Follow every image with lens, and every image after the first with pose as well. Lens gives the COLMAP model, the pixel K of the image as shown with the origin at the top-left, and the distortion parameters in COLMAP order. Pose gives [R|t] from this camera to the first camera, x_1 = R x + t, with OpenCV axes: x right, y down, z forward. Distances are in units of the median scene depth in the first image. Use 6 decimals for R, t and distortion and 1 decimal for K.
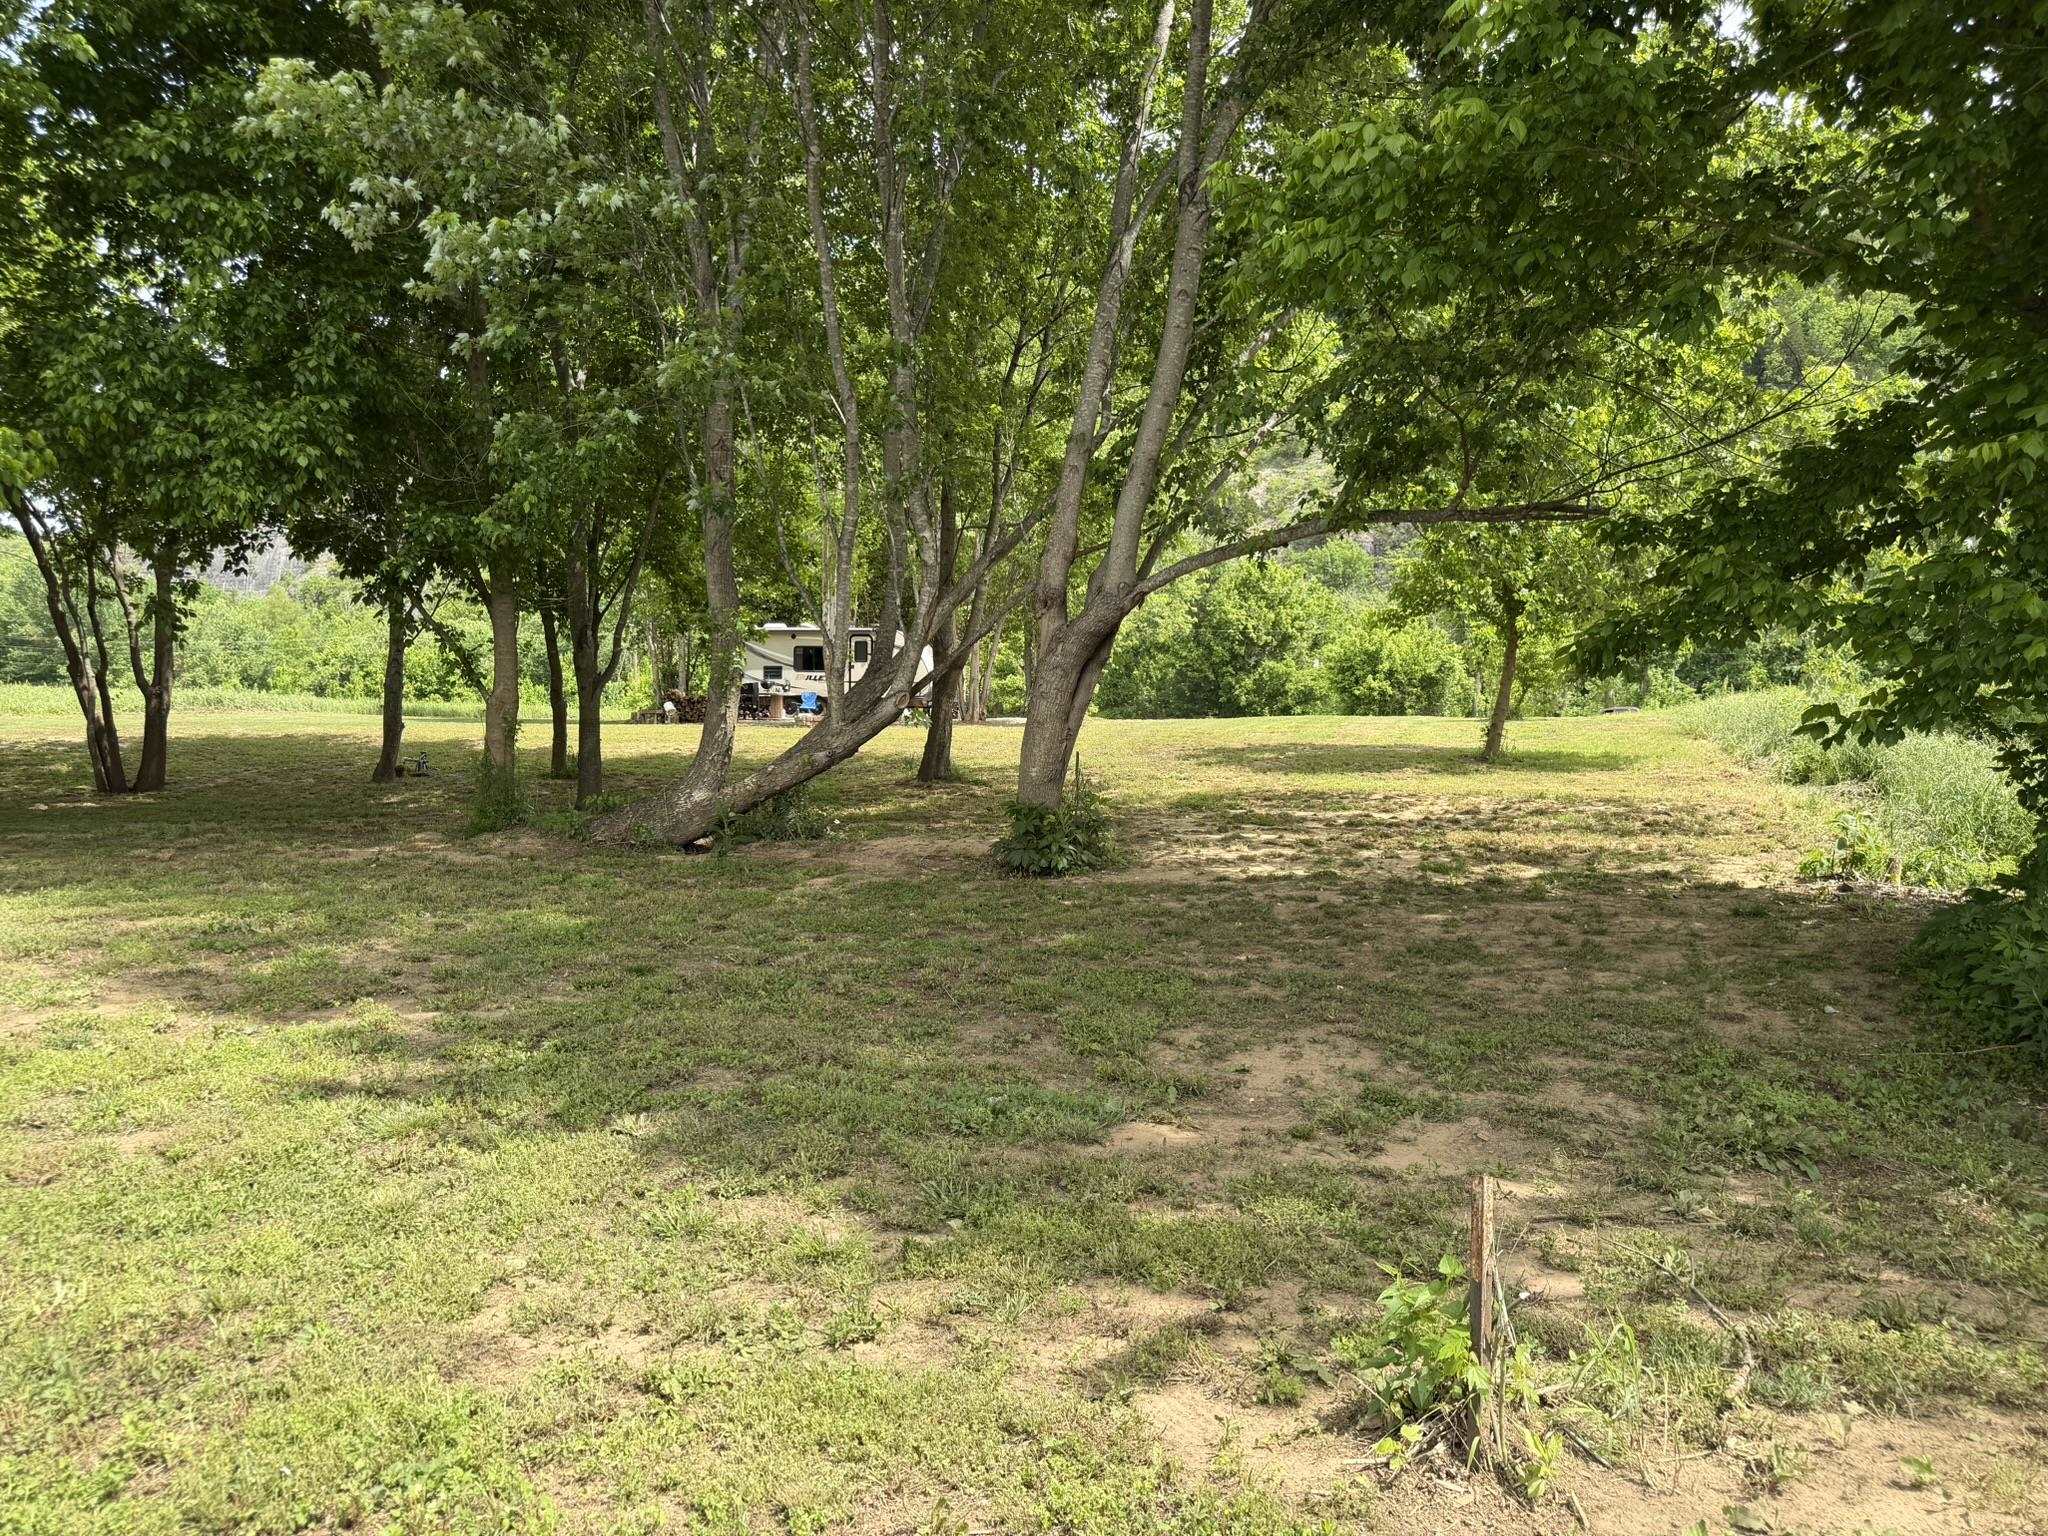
lens RADIAL K [[1454.6, 0, 1027.4], [0, 1454.6, 783.1], [0, 0, 1]] dist [0.066236, -0.068115]
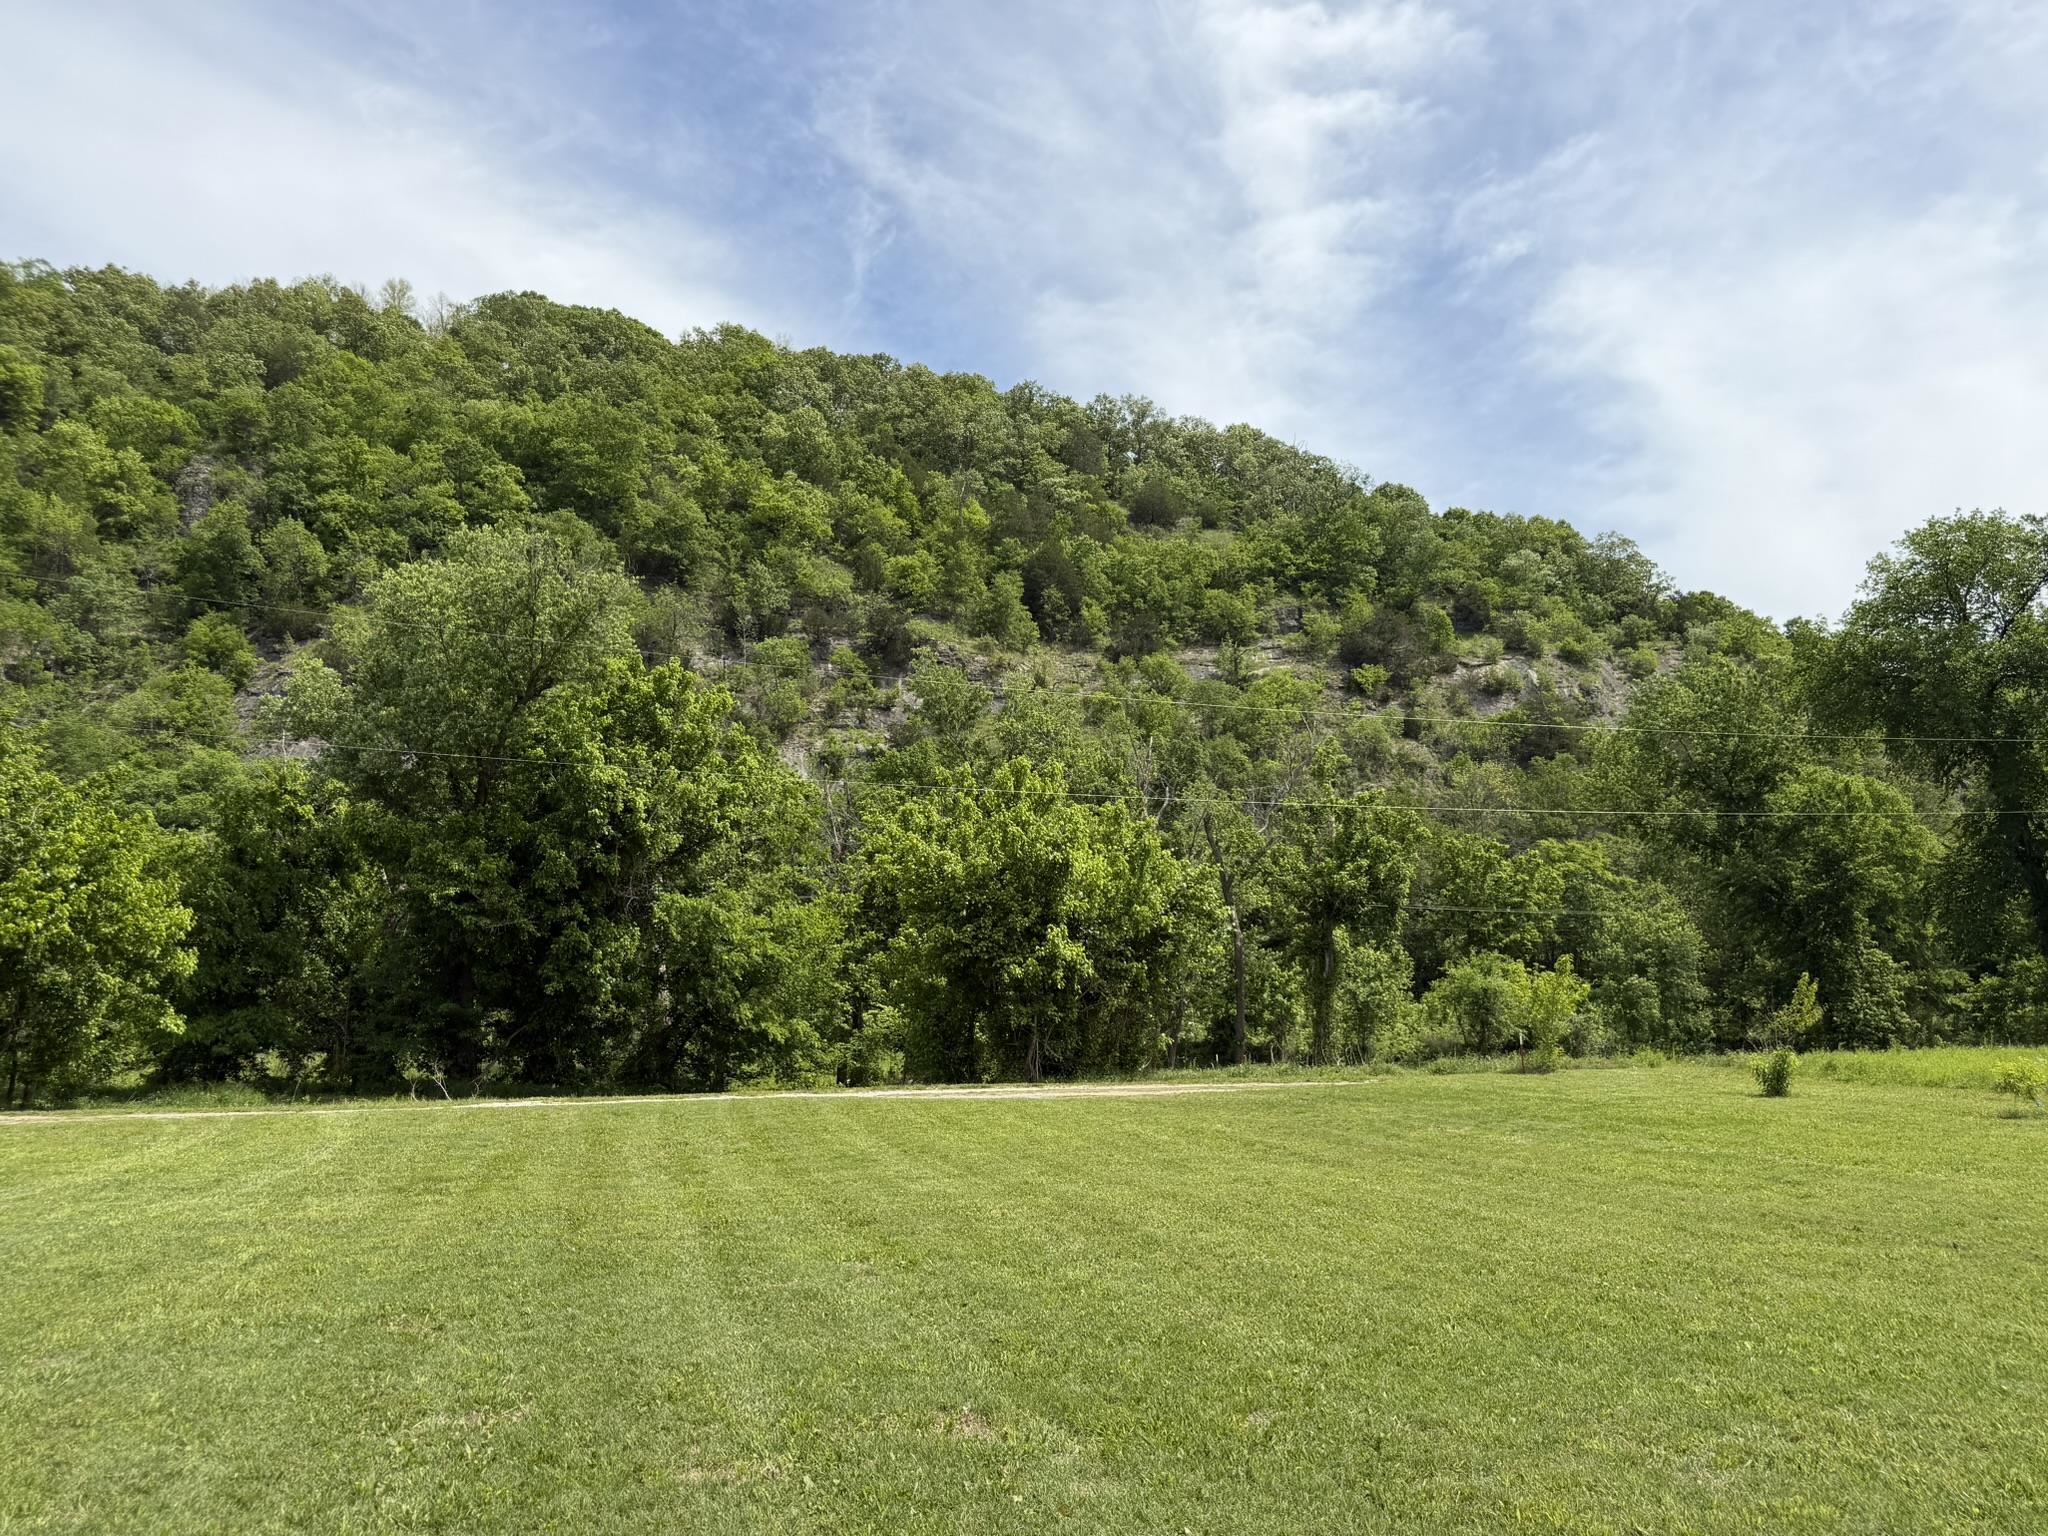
lens RADIAL K [[1454.6, 0, 1029.3], [0, 1454.6, 775.8], [0, 0, 1]] dist [0.066236, -0.068115]
pose [[0.823628, 0.077759, 0.561774, 0.014791], [0.030525, 0.983042, -0.180823, -0.039055], [-0.566308, 0.166079, 0.807287, 0.605361]]
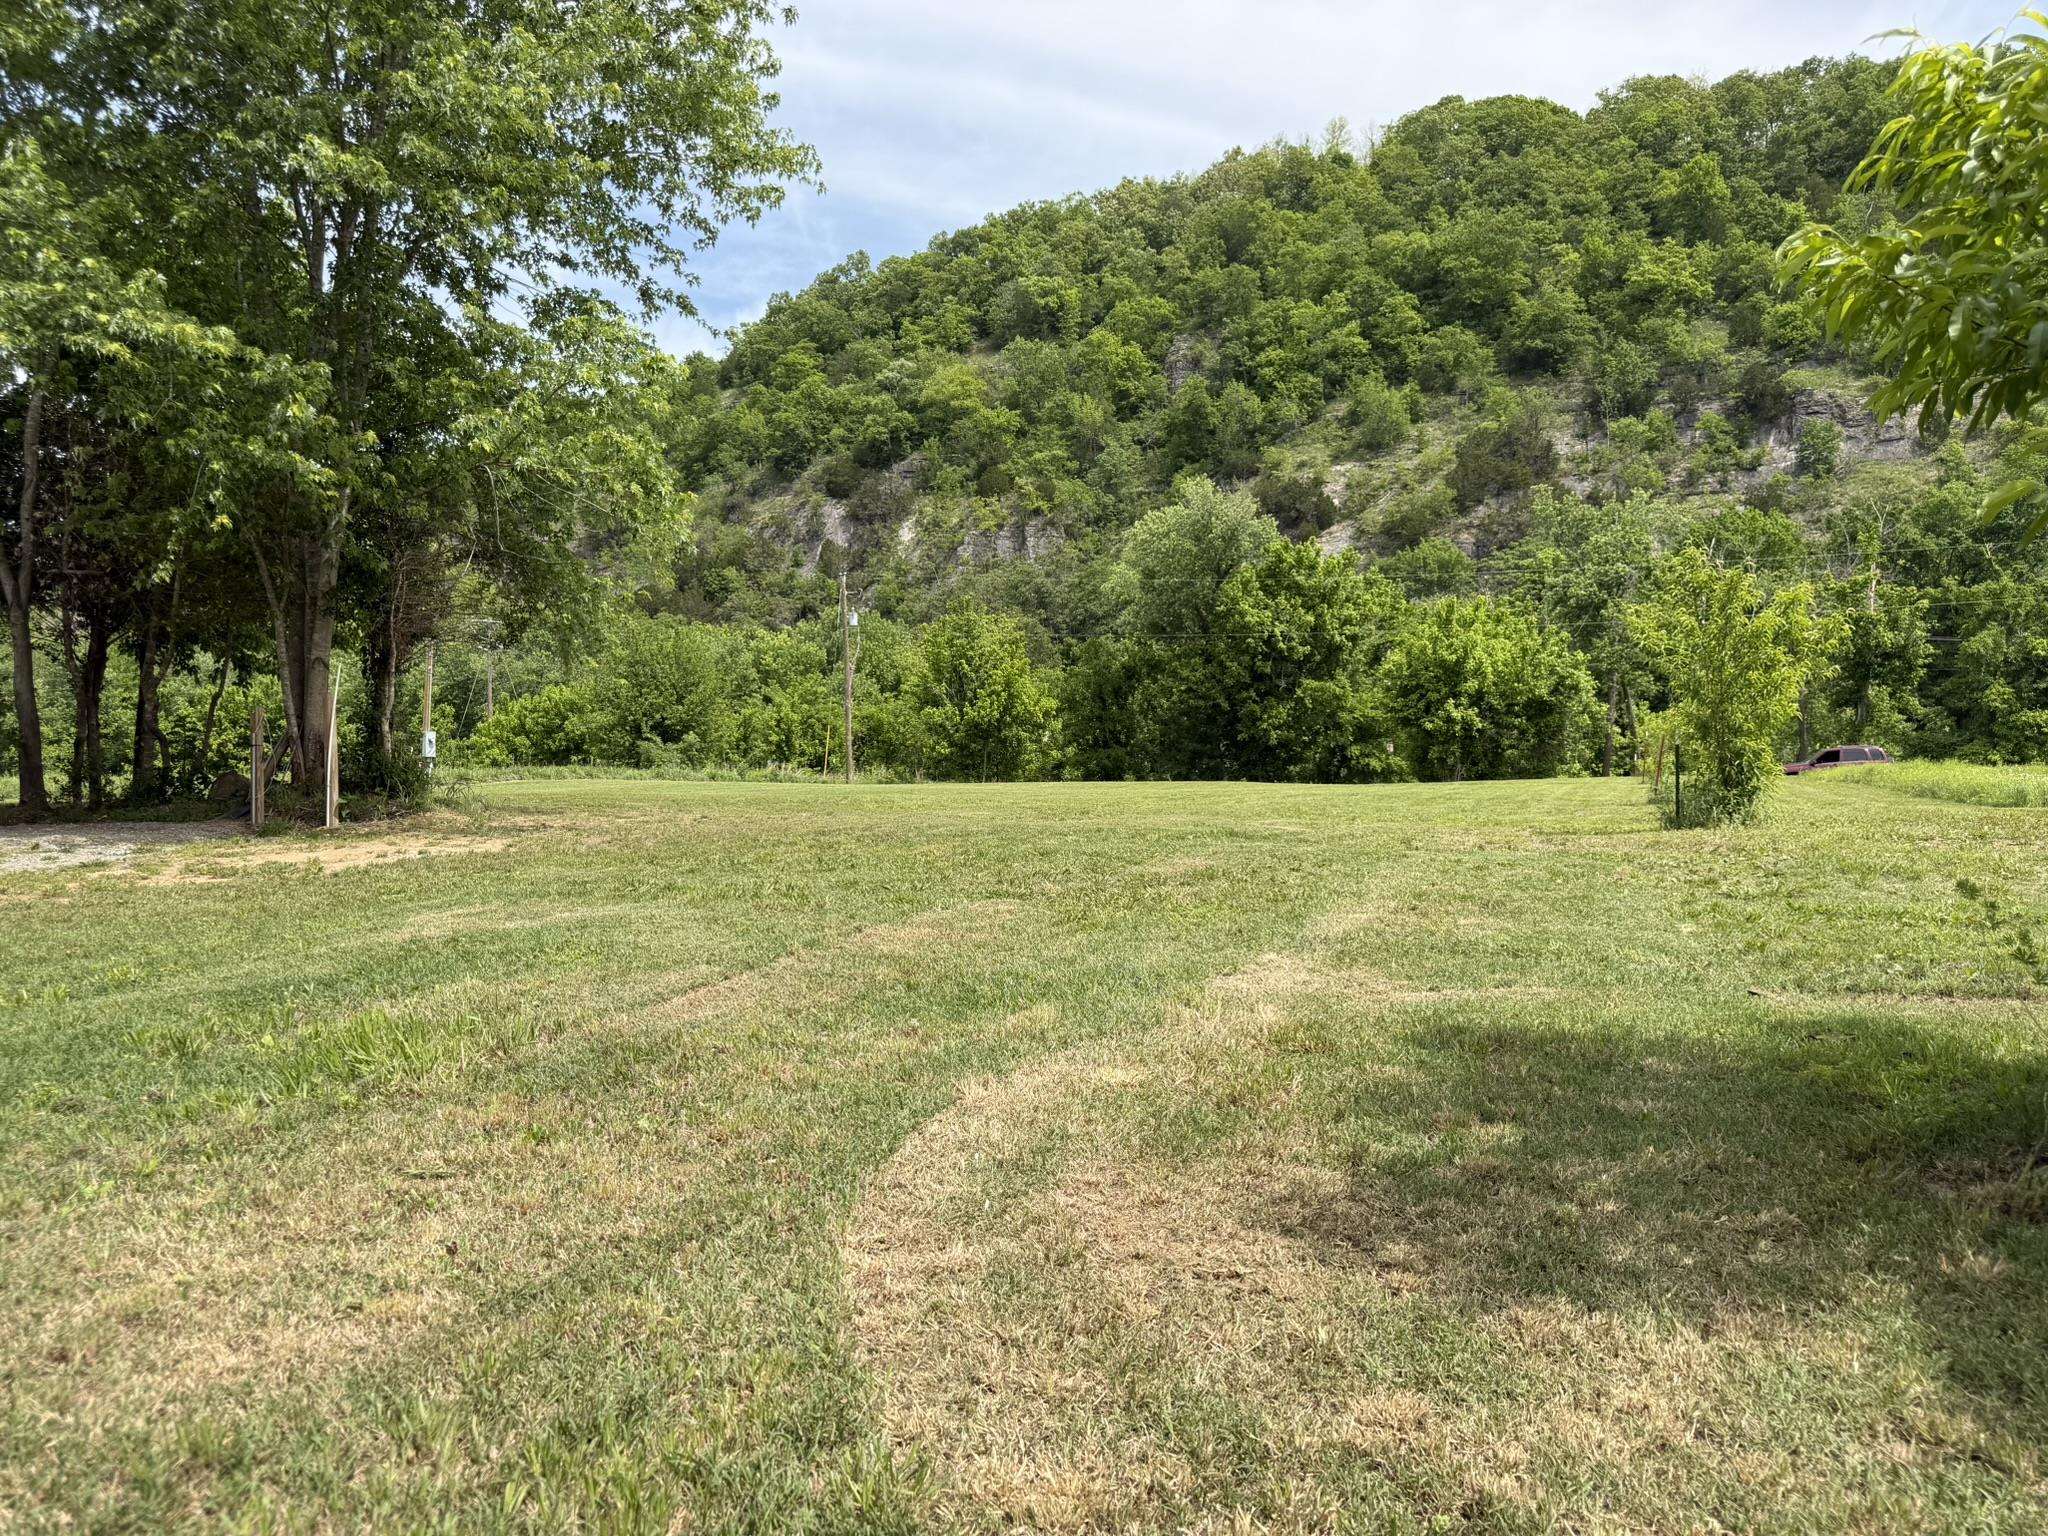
lens RADIAL K [[1454.6, 0, 1025.6], [0, 1454.6, 773.5], [0, 0, 1]] dist [0.066236, -0.068115]
pose [[0.996944, -0.009732, -0.077515, 0.084408], [0.007345, 0.999492, -0.031022, -0.018956], [0.077777, 0.030357, 0.996508, 0.290115]]
